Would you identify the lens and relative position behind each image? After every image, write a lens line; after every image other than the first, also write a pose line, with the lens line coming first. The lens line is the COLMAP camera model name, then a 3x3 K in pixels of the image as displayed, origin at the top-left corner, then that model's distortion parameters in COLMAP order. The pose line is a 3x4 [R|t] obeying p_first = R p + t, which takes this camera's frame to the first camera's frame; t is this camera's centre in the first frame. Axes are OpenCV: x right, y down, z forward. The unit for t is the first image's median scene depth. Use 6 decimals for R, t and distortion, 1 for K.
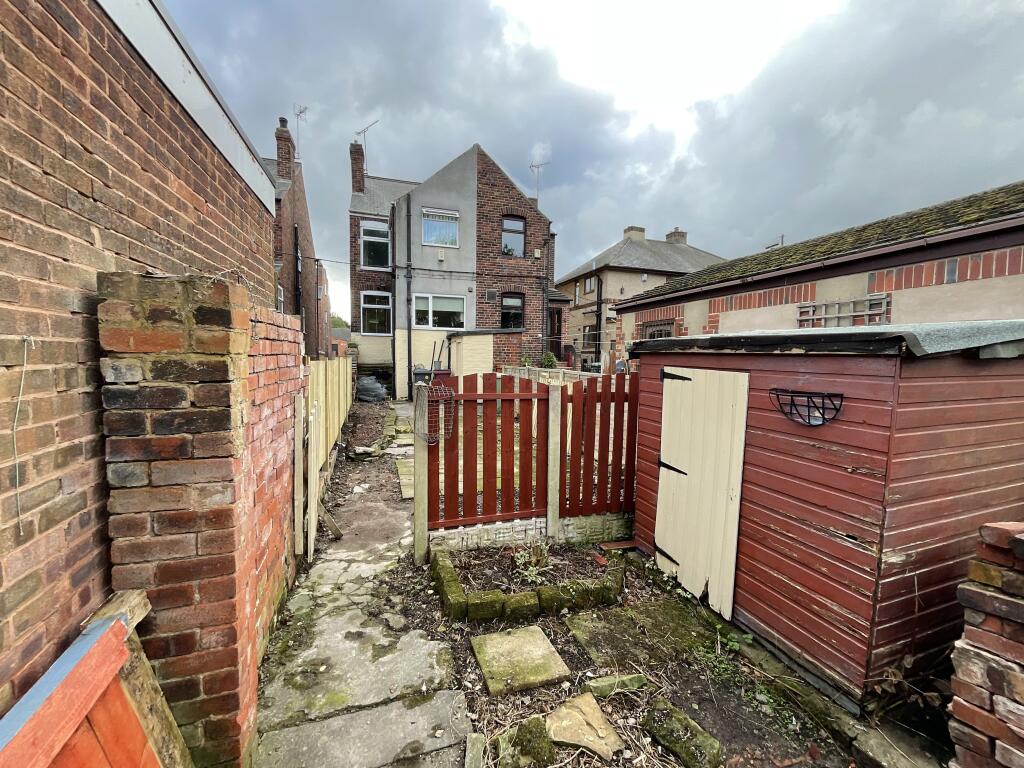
lens RADIAL K [[409.0, 0, 510.6], [0, 409.0, 385.8], [0, 0, 1]] dist [-0.000304, -0.000022]
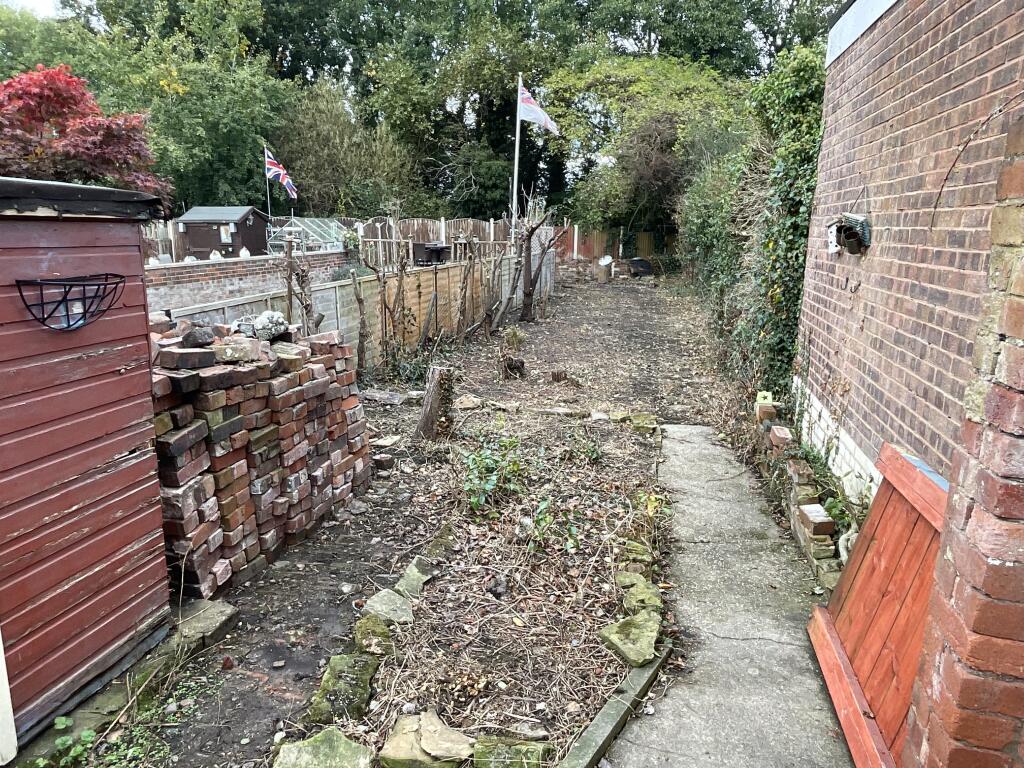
lens RADIAL K [[659.7, 0, 510.8], [0, 659.7, 380.7], [0, 0, 1]] dist [-0.000323, 0.000230]
pose [[-0.840808, -0.148010, 0.520707, -0.420960], [0.012417, 0.956369, 0.291897, -0.125027], [-0.541191, 0.251894, -0.802285, 1.500655]]
